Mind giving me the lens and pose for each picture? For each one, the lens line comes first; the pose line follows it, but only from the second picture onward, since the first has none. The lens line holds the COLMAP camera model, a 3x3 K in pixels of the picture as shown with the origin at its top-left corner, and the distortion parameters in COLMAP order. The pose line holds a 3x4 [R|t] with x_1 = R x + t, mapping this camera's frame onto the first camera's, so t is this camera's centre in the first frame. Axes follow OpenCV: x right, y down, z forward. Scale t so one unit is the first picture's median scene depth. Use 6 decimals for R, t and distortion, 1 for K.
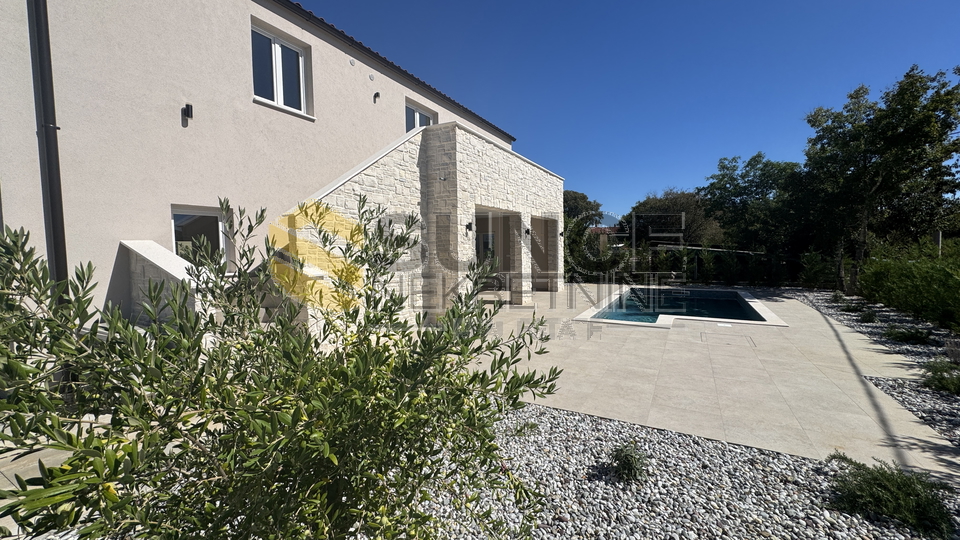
lens RADIAL K [[384.4, 0, 479.4], [0, 384.4, 269.4], [0, 0, 1]] dist [-0.001260, 0.000643]
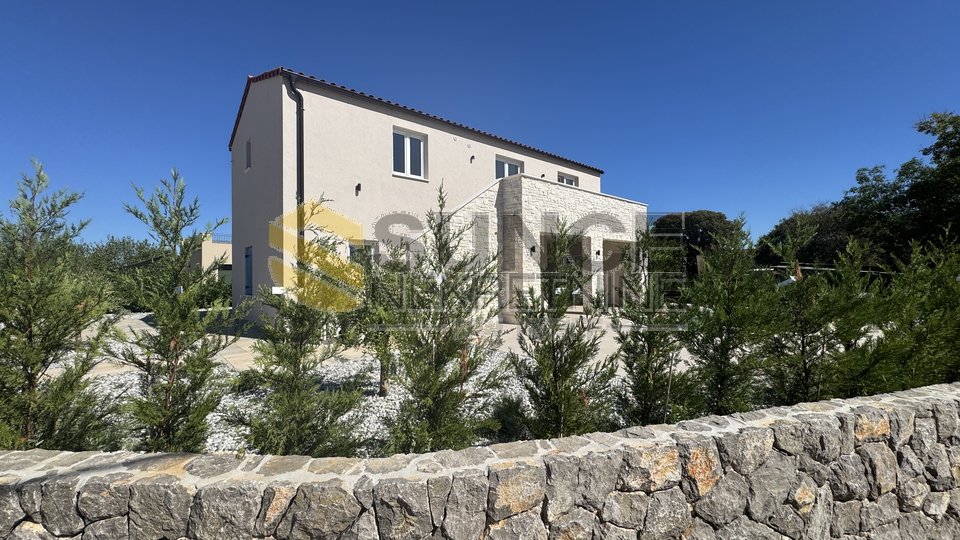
lens RADIAL K [[384.4, 0, 480.0], [0, 384.4, 272.1], [0, 0, 1]] dist [-0.001260, 0.000643]
pose [[0.943765, -0.001065, -0.330615, 0.247847], [-0.018855, 0.998194, -0.057040, 0.049630], [0.330078, 0.060066, 0.942041, -0.322263]]
